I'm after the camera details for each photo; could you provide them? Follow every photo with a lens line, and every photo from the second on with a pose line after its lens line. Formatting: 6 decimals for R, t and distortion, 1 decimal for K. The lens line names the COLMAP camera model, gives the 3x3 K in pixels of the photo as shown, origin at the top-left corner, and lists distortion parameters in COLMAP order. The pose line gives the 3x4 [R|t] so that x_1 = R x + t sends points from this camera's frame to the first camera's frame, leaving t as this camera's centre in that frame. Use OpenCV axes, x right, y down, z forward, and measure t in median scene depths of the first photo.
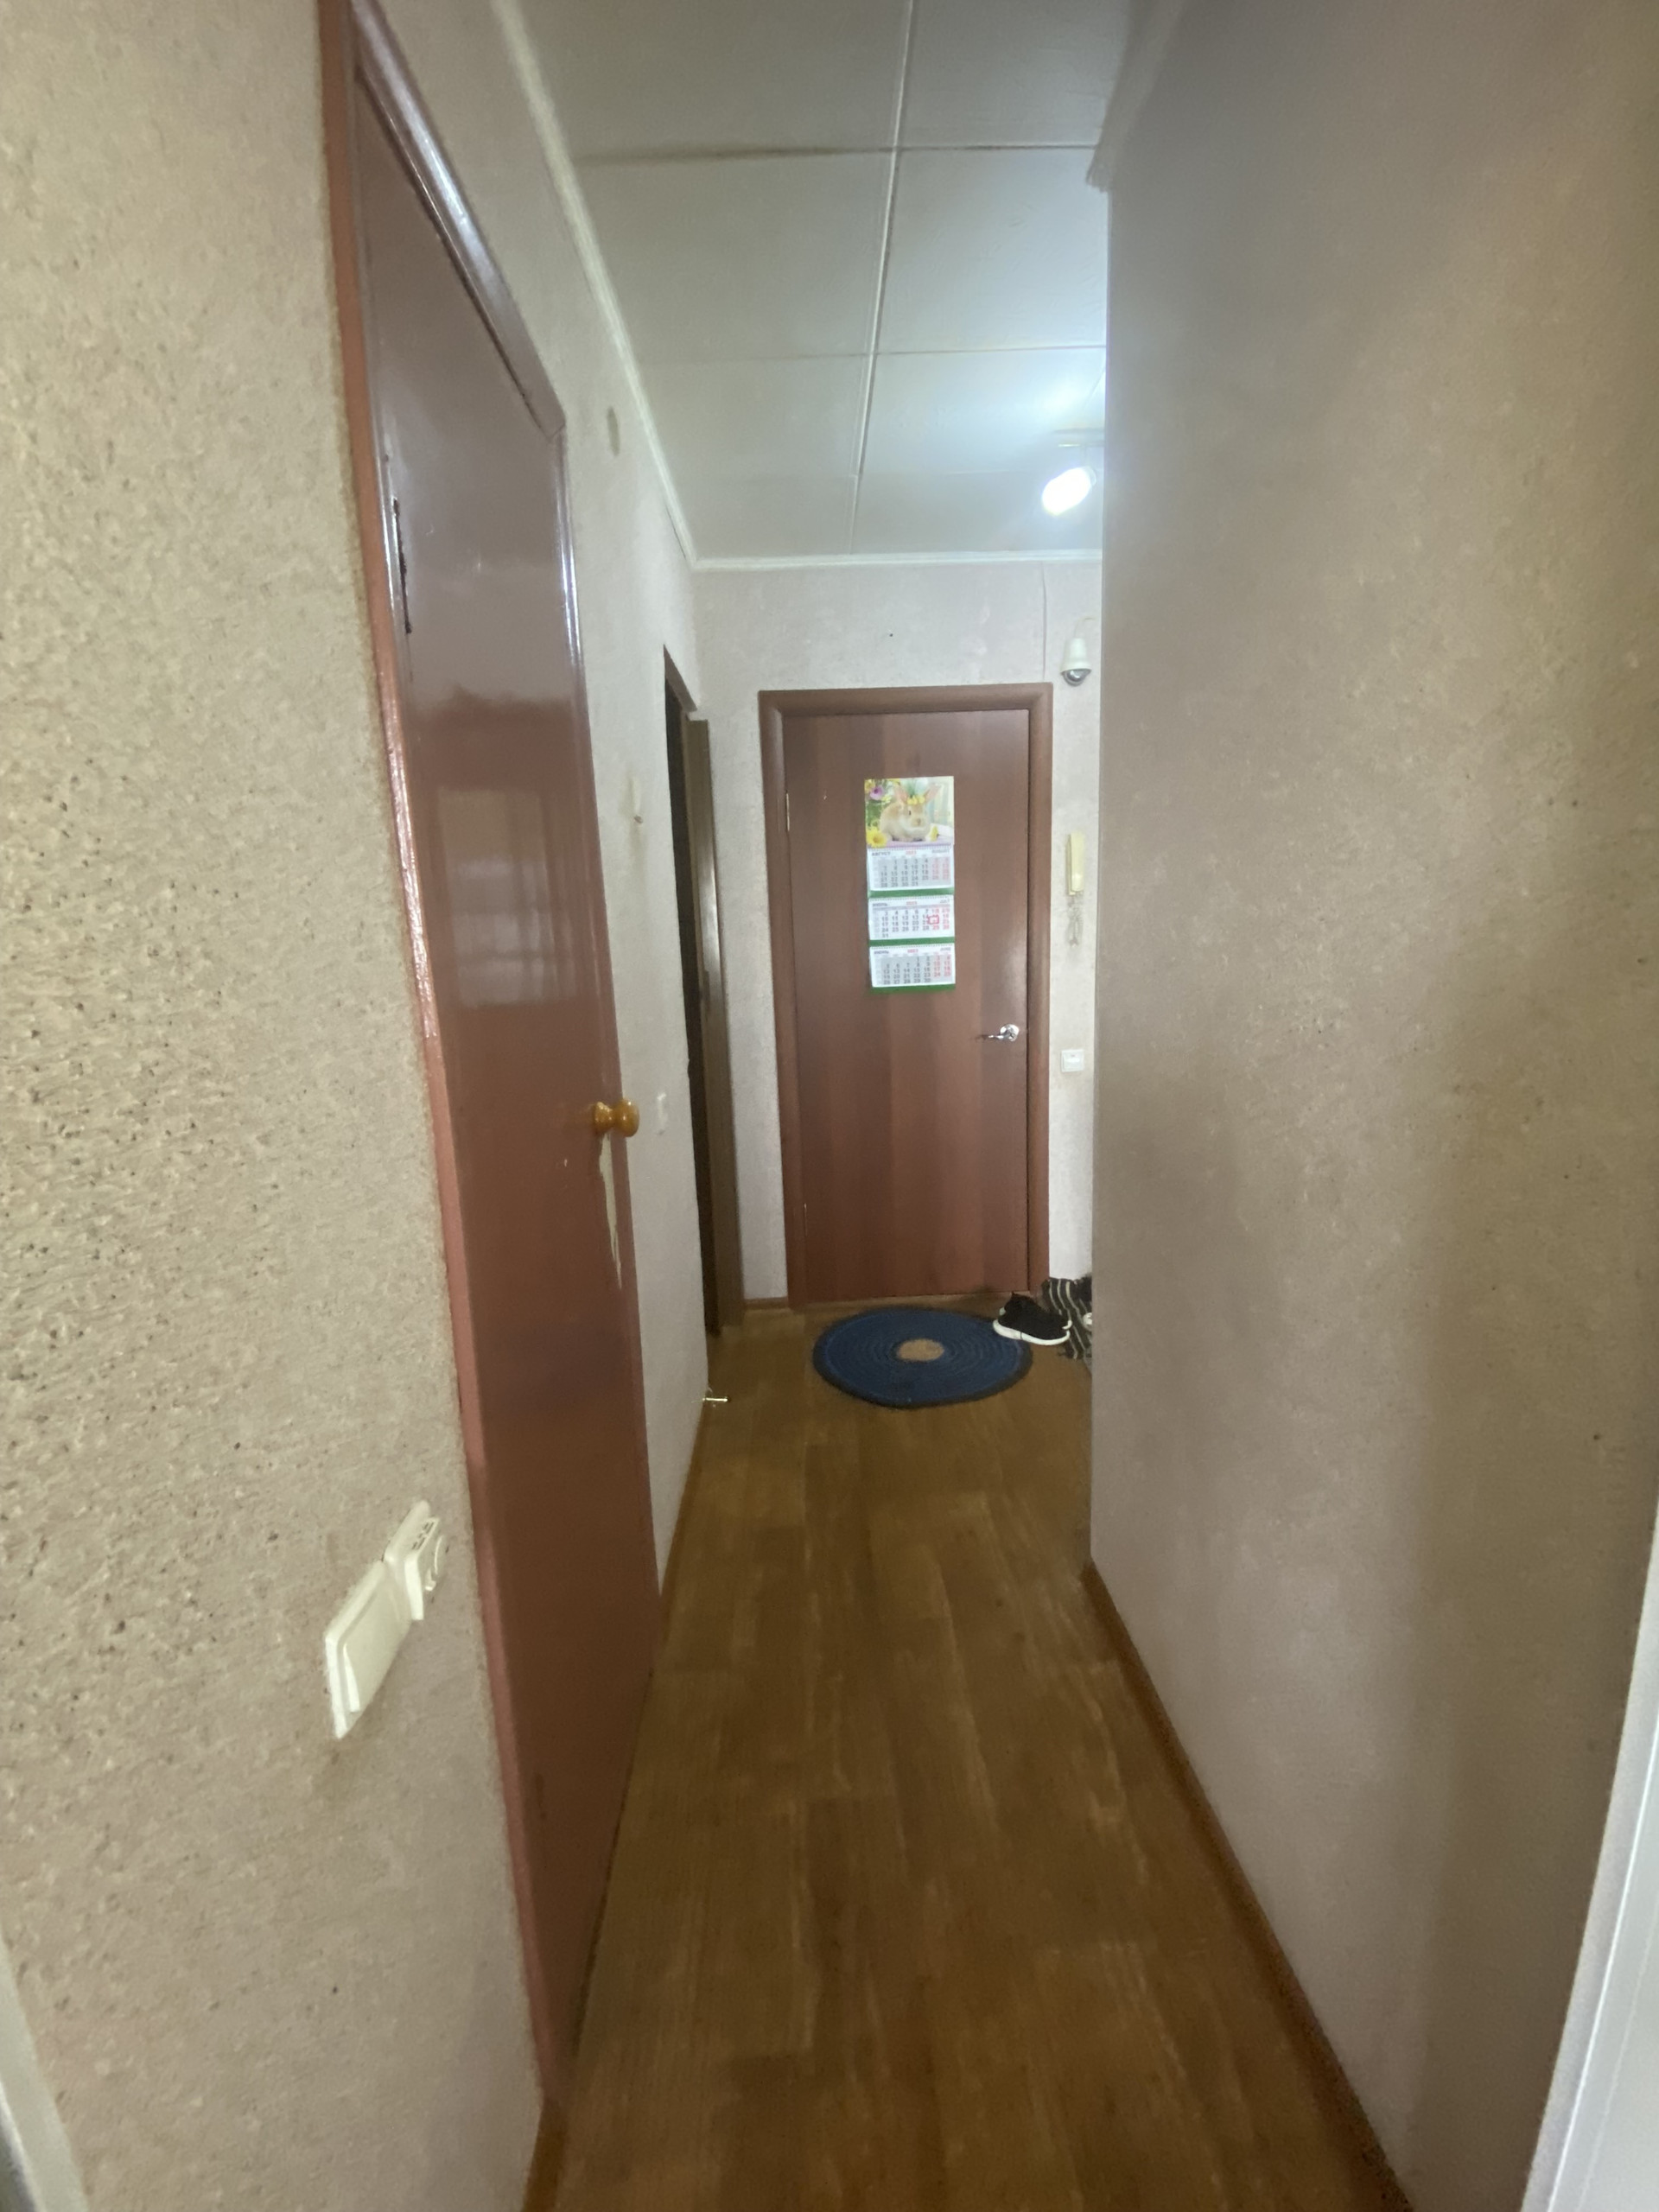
lens RADIAL K [[892.4, 0, 826.7], [0, 892.4, 1122.0], [0, 0, 1]] dist [0.015834, -0.018011]
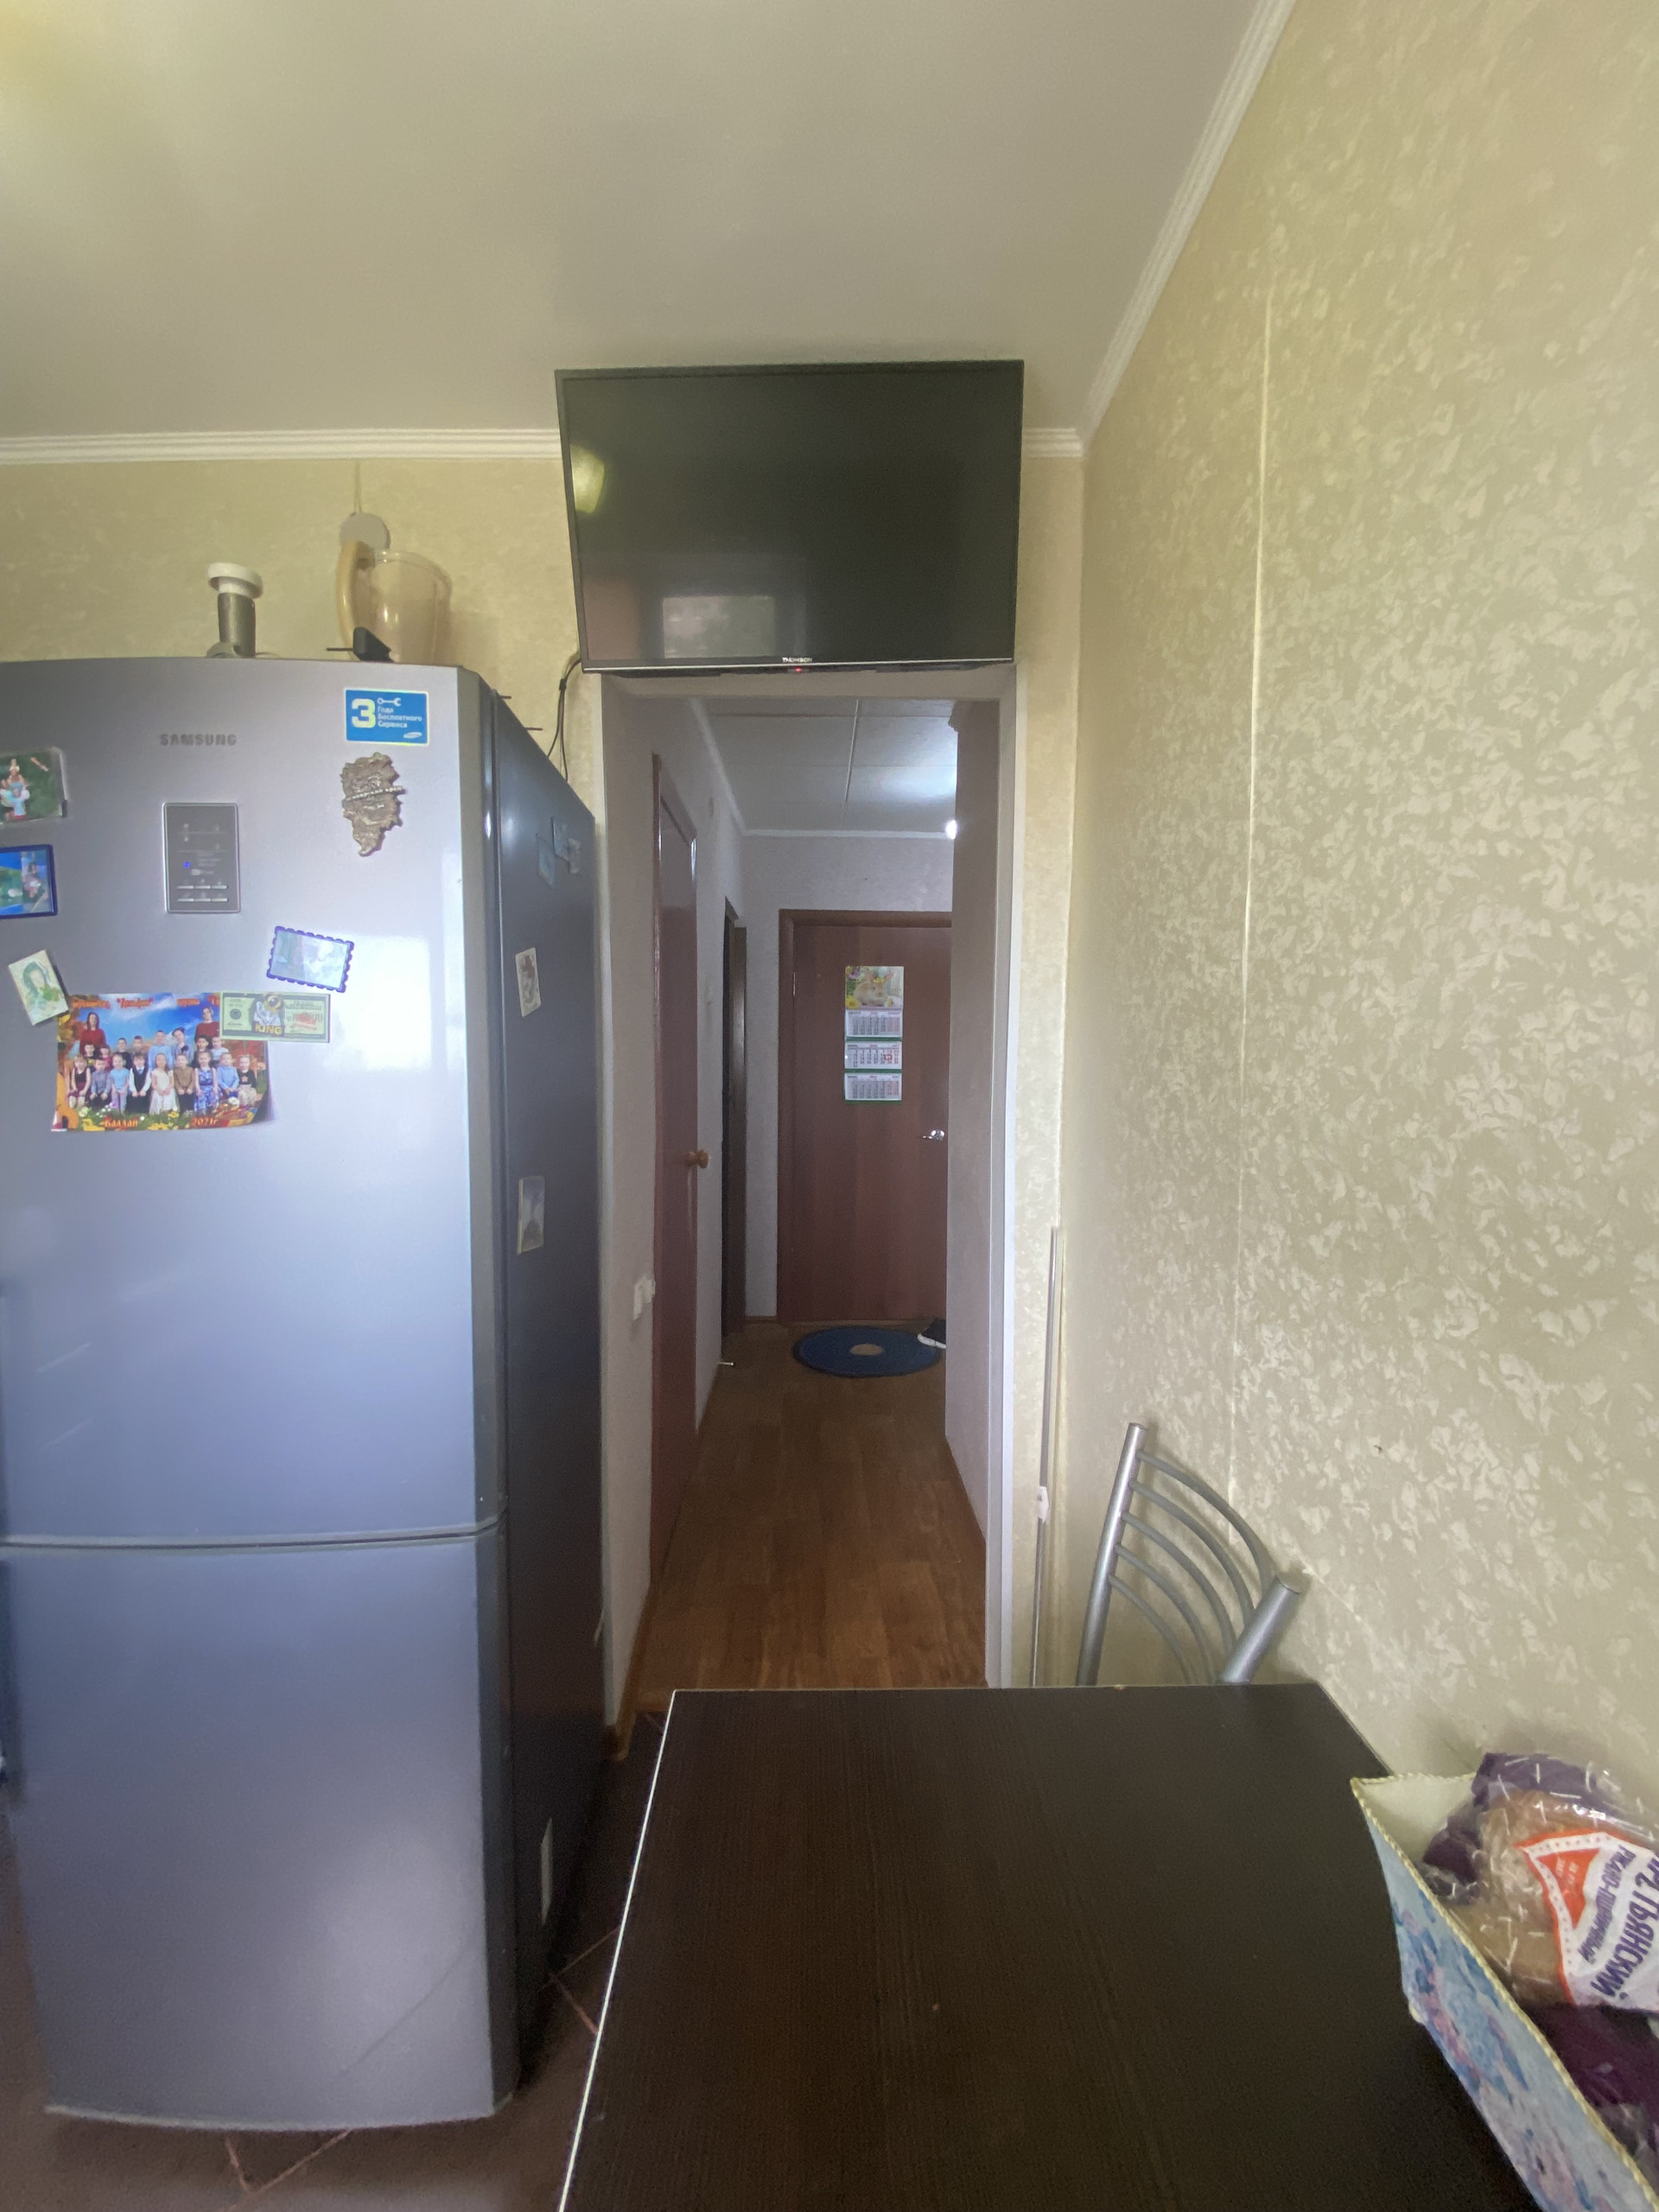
lens RADIAL K [[892.4, 0, 831.2], [0, 892.4, 1112.6], [0, 0, 1]] dist [0.015834, -0.018011]
pose [[0.998869, 0.047544, 0.000718, 0.028322], [-0.047022, 0.989918, -0.133610, 0.070226], [-0.007063, 0.133426, 0.991034, -0.474640]]
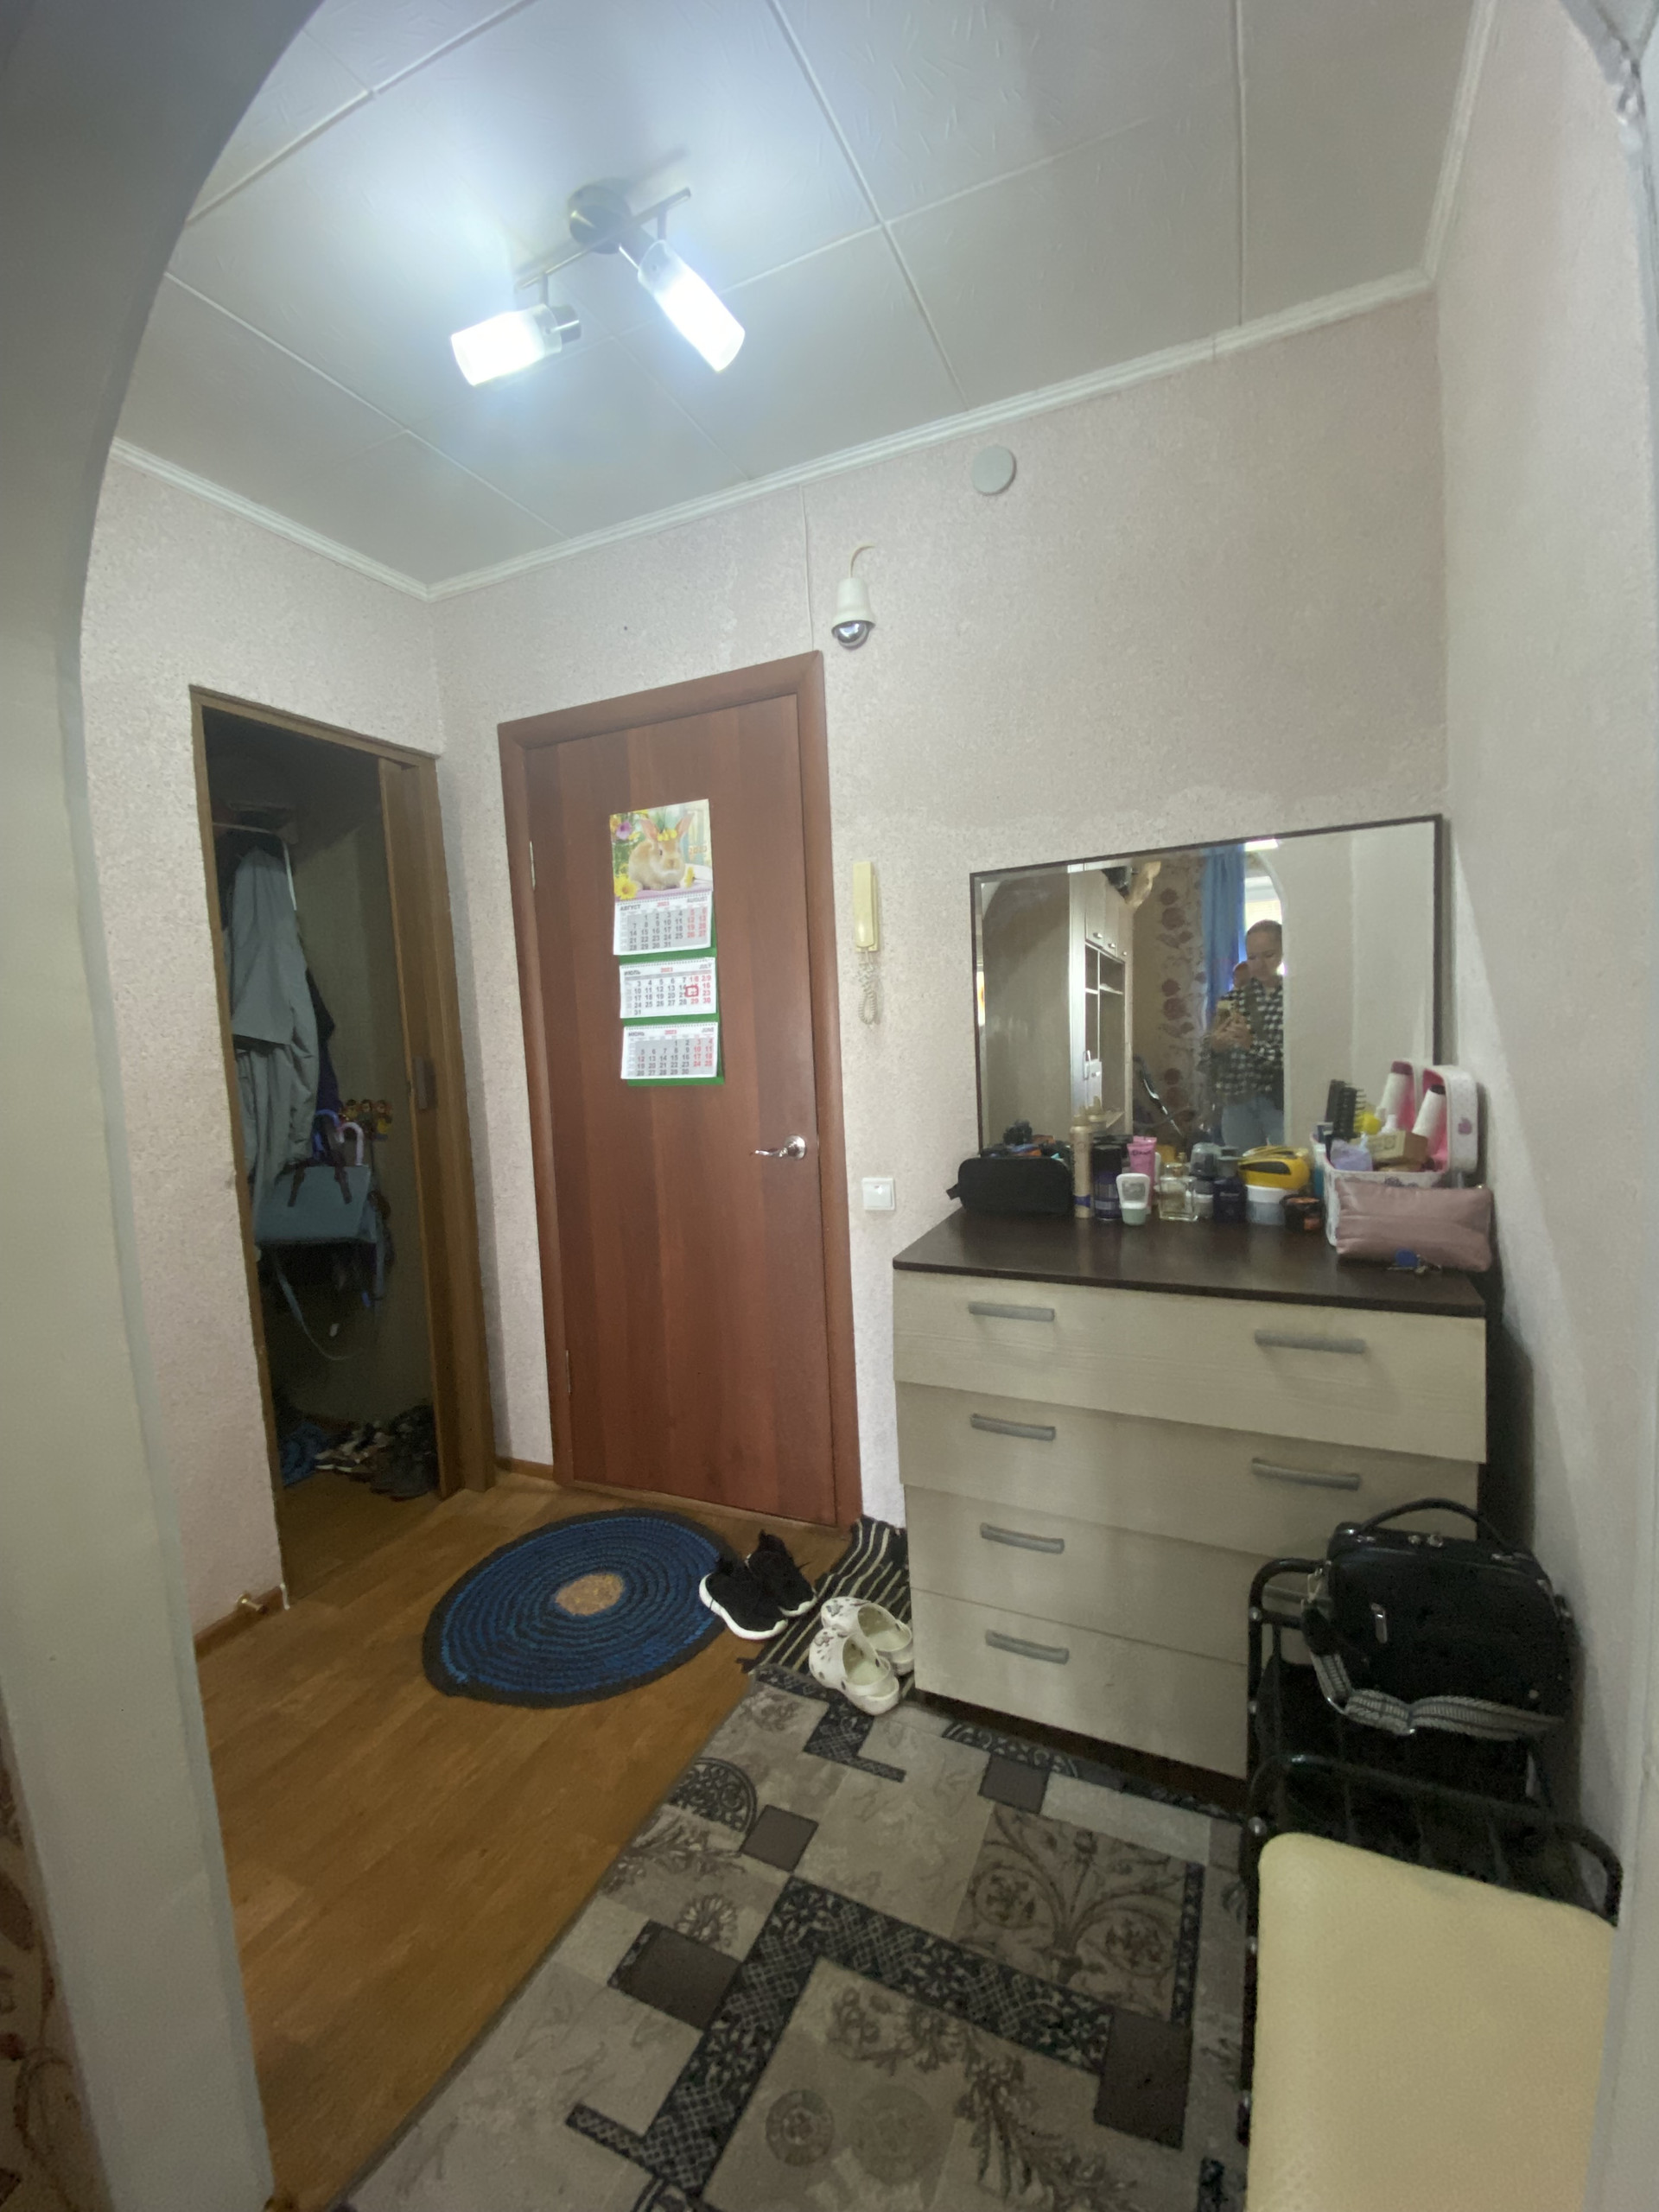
lens RADIAL K [[892.4, 0, 850.2], [0, 892.4, 1114.9], [0, 0, 1]] dist [0.015834, -0.018011]
pose [[0.901462, 0.036279, -0.431335, 0.568263], [-0.071637, 0.995244, -0.066009, -0.086323], [0.426889, 0.090404, 0.899774, 0.407115]]
